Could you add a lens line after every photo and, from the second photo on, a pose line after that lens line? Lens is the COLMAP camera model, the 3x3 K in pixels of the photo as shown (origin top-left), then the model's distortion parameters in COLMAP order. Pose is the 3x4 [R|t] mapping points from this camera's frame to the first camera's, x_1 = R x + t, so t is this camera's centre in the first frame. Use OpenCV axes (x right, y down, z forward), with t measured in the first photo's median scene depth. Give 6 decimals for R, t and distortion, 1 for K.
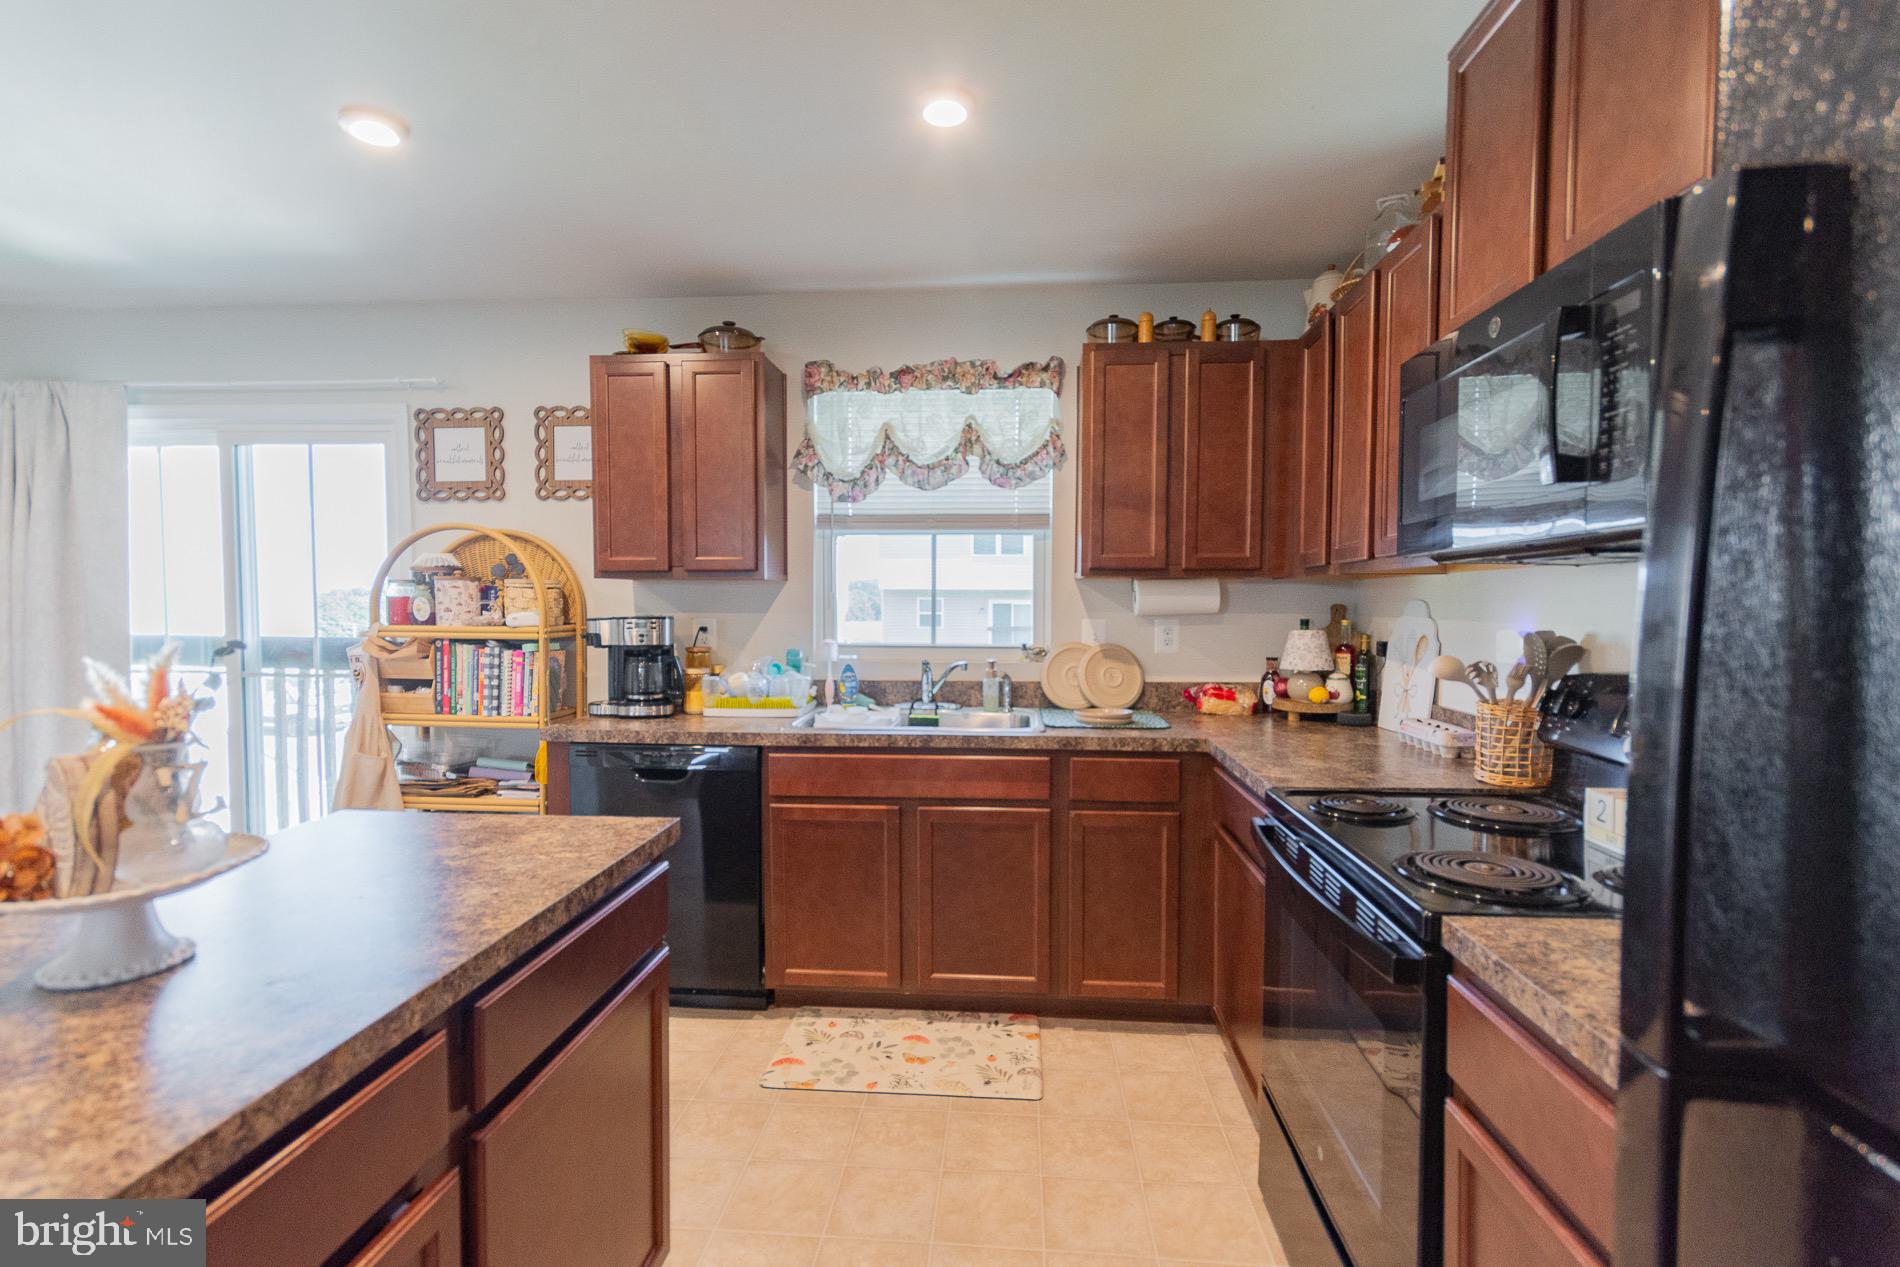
lens RADIAL K [[854.6, 0, 944.2], [0, 854.6, 648.7], [0, 0, 1]] dist [0.009016, 0.000124]
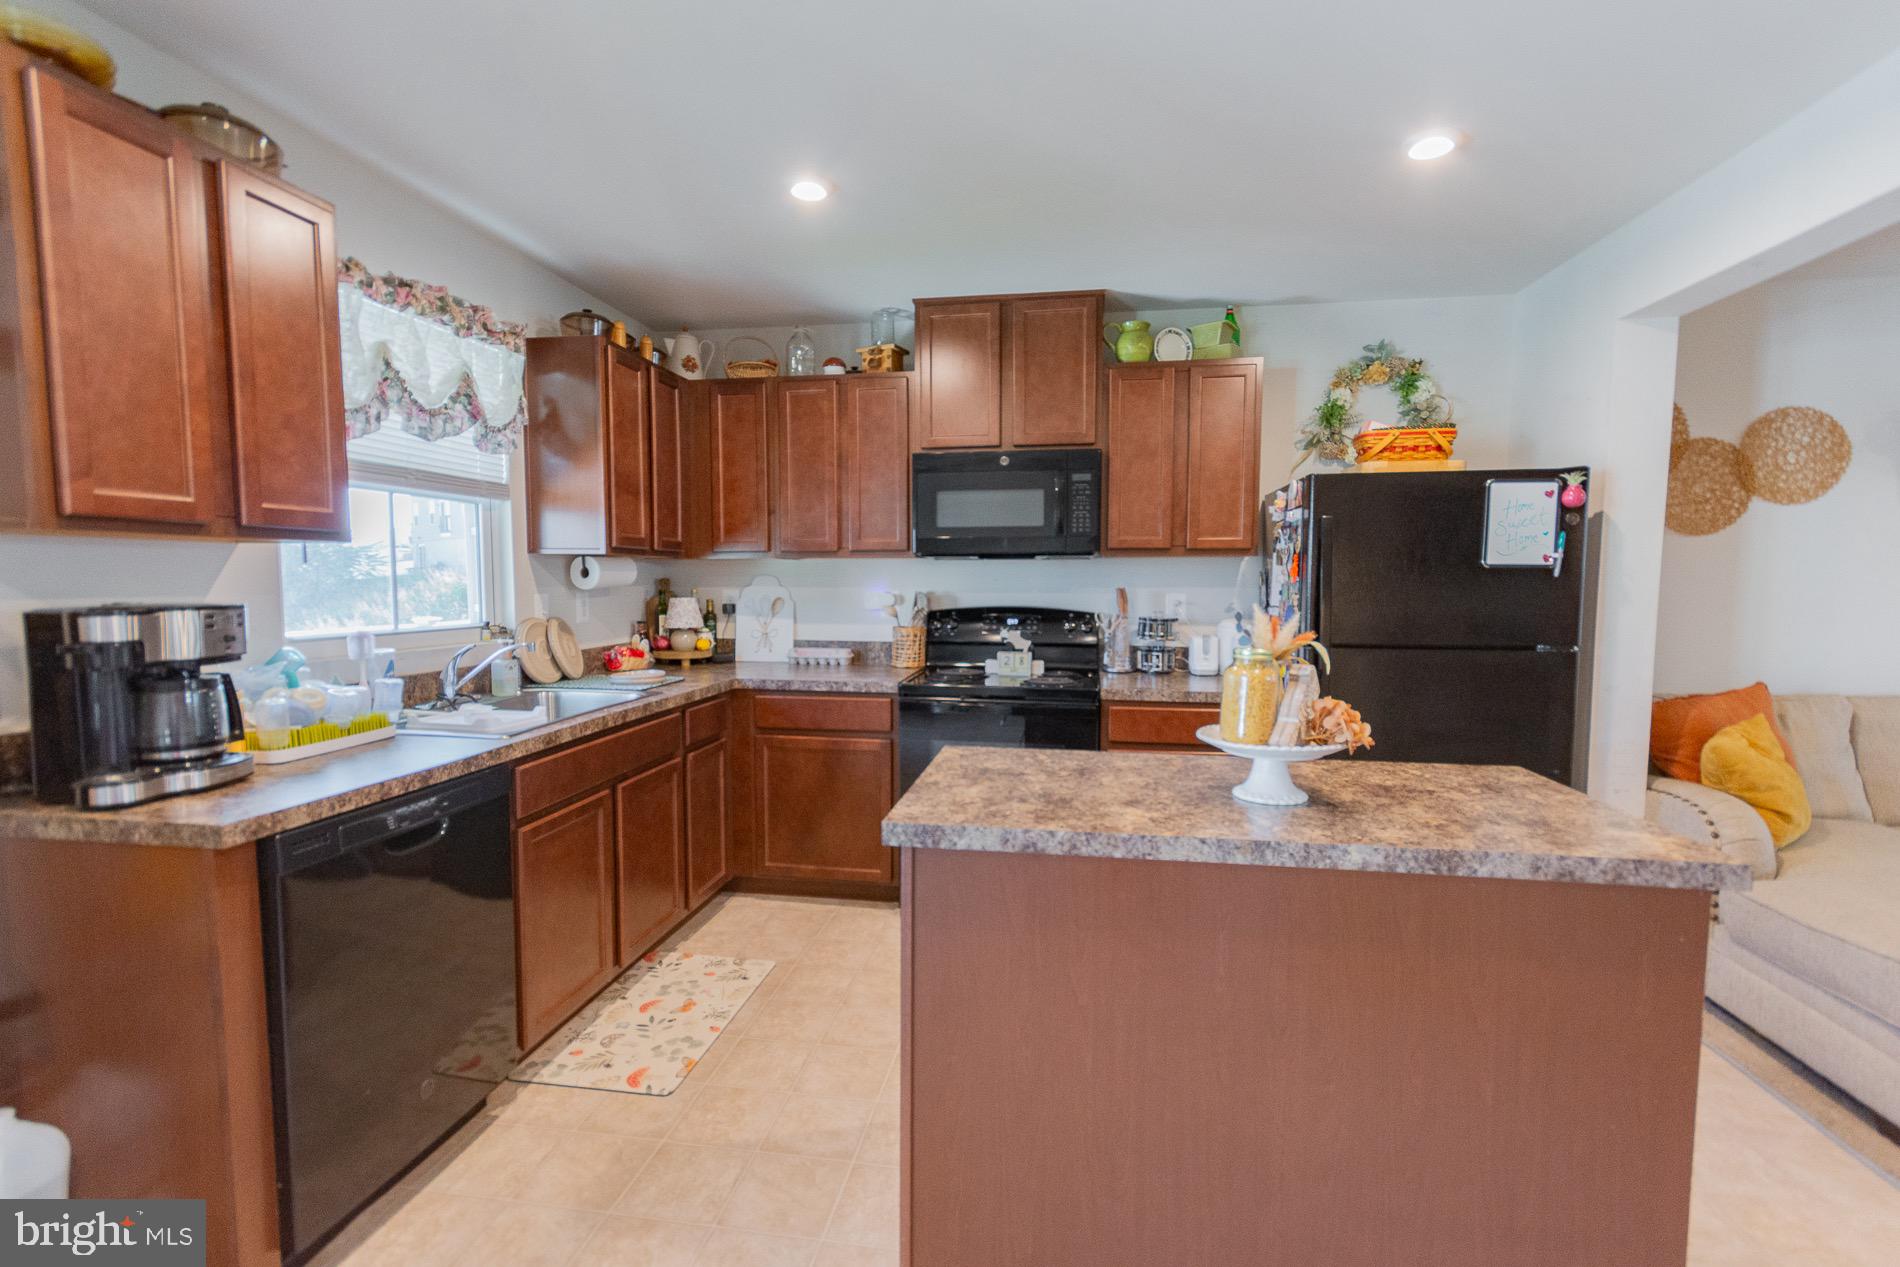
lens RADIAL K [[854.6, 0, 945.4], [0, 854.6, 643.9], [0, 0, 1]] dist [0.009016, 0.000124]
pose [[0.079047, -0.079618, 0.993686, -0.828763], [0.047473, 0.995975, 0.076025, -0.030575], [-0.995740, 0.041163, 0.082509, 0.457026]]
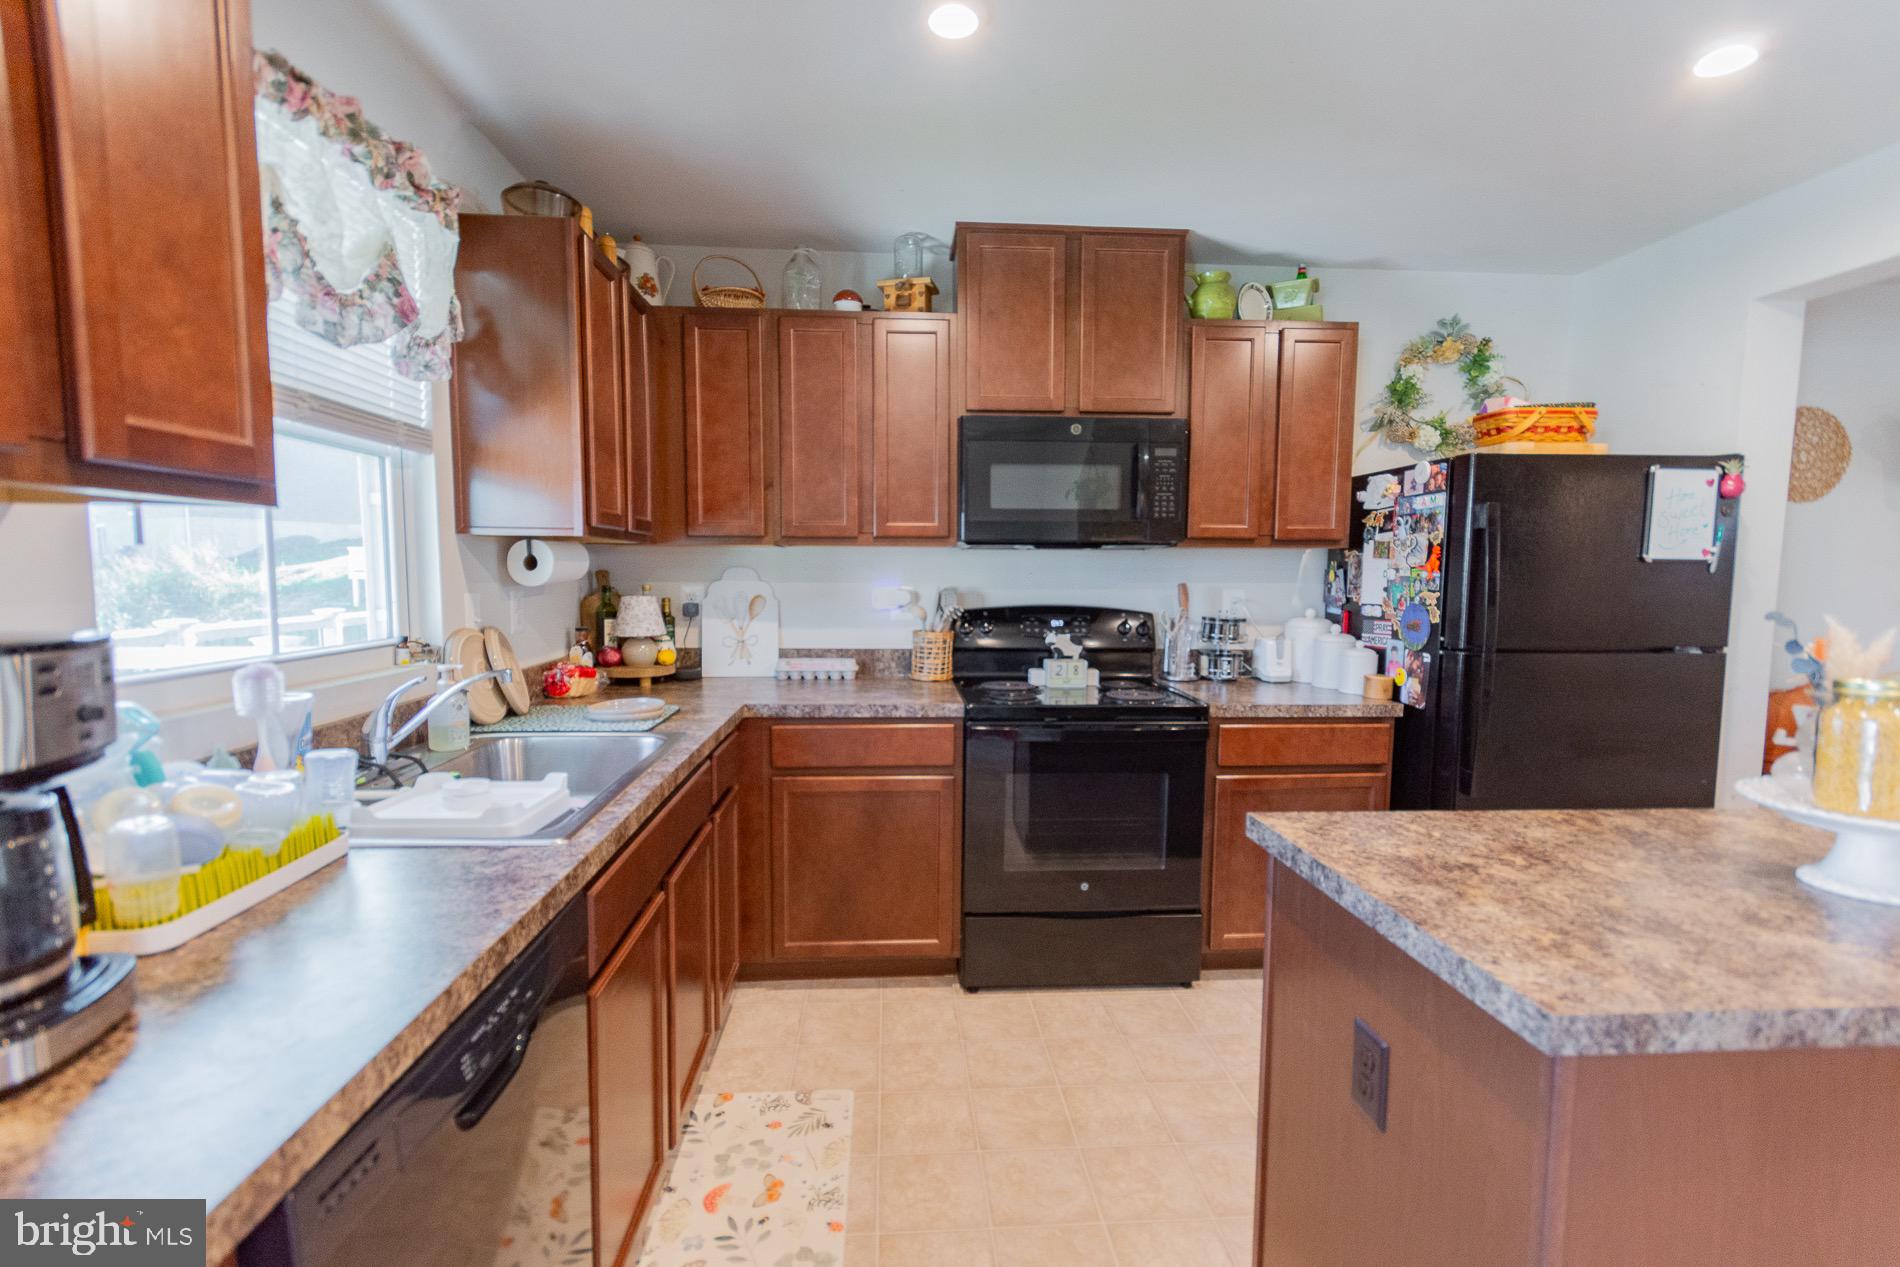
lens RADIAL K [[854.6, 0, 944.7], [0, 854.6, 642.8], [0, 0, 1]] dist [0.009016, 0.000124]
pose [[-0.151263, -0.088886, 0.984489, -0.595631], [0.042503, 0.994443, 0.096315, -0.046315], [-0.987579, 0.056413, -0.146645, 0.749019]]
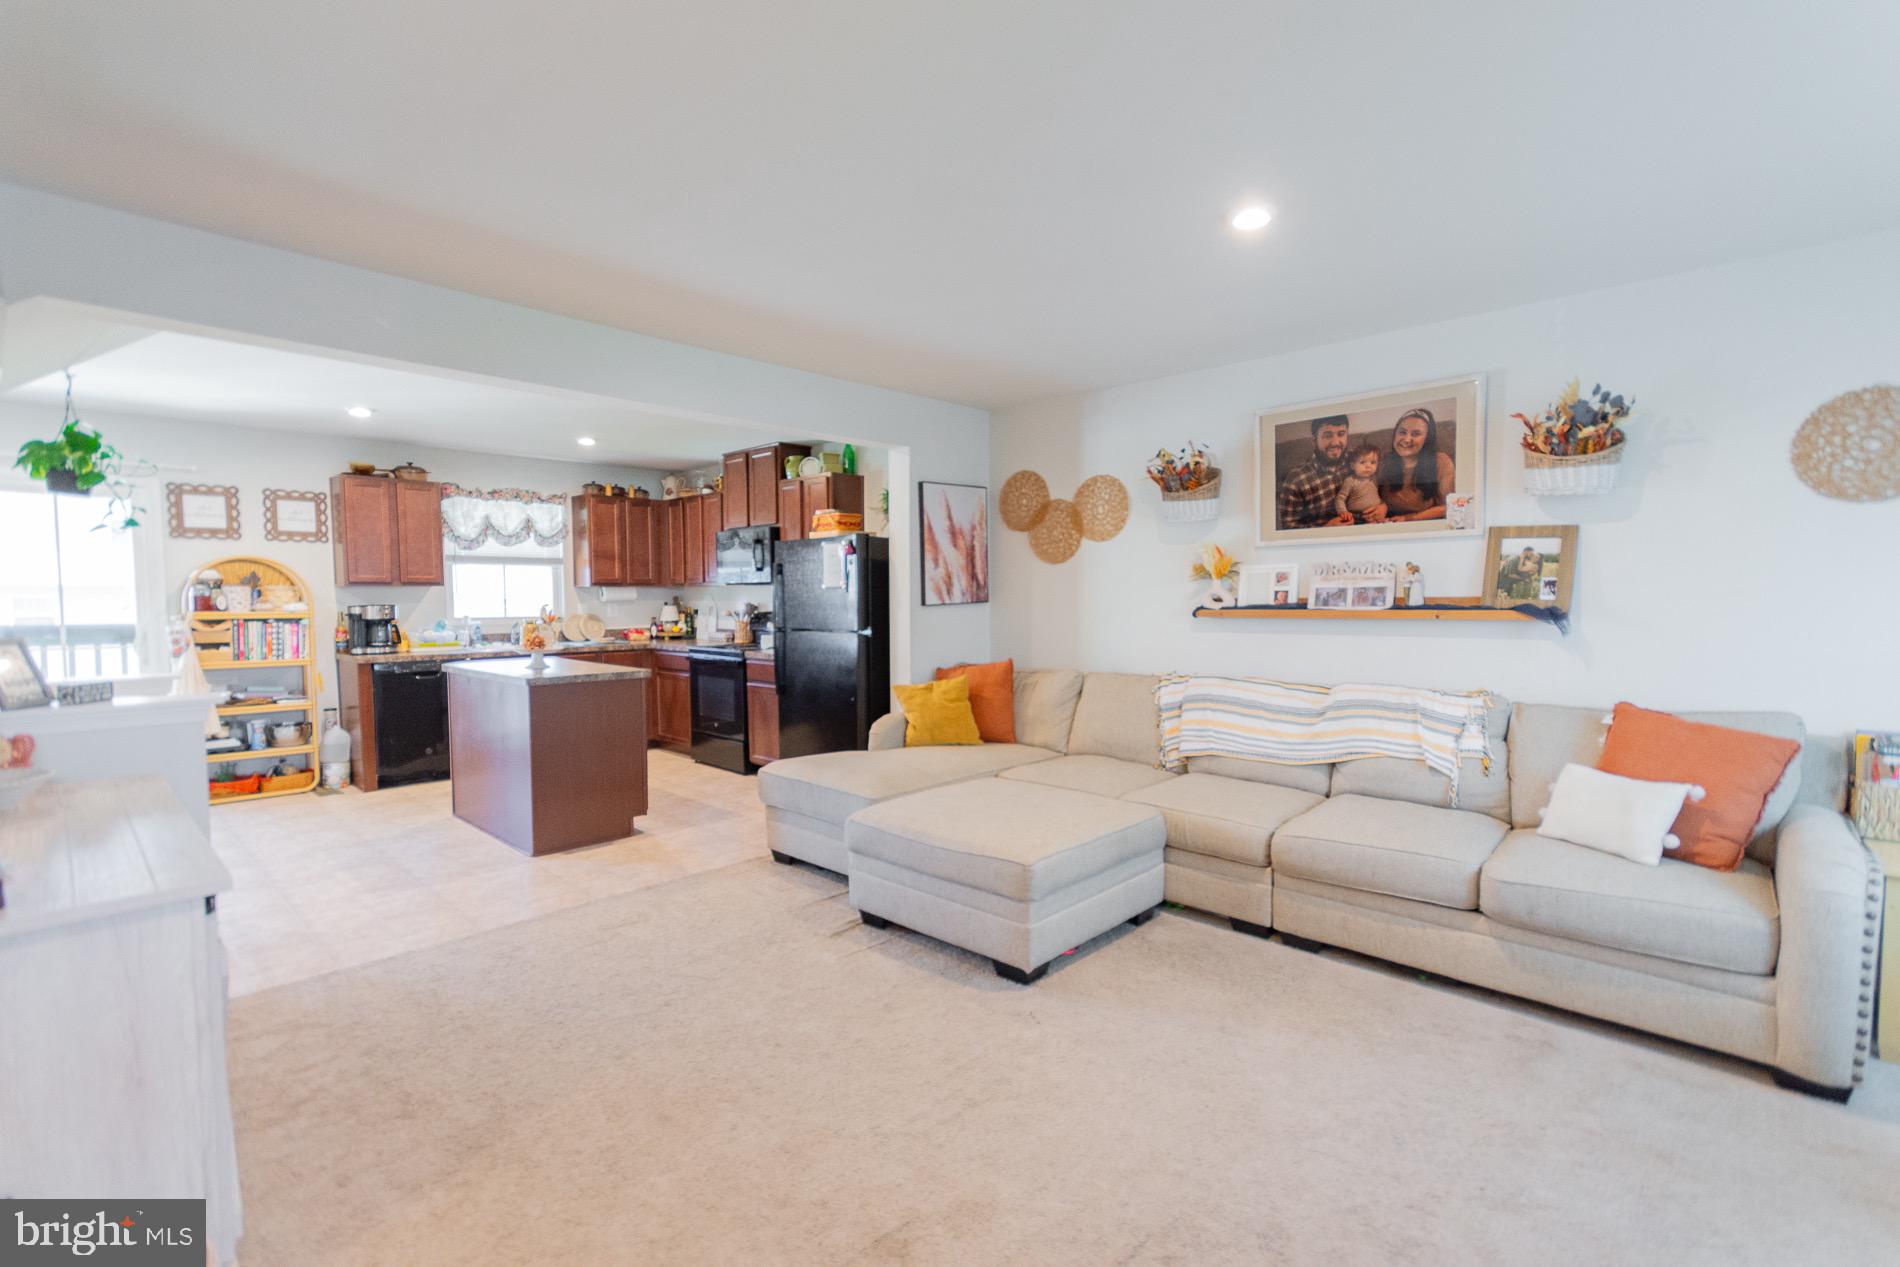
lens RADIAL K [[854.6, 0, 951.8], [0, 854.6, 643.1], [0, 0, 1]] dist [0.009016, 0.000124]
pose [[0.629309, -0.051186, 0.775468, -1.047782], [0.046486, 0.998521, 0.028185, 0.056925], [-0.775764, 0.018311, 0.630757, -1.303720]]
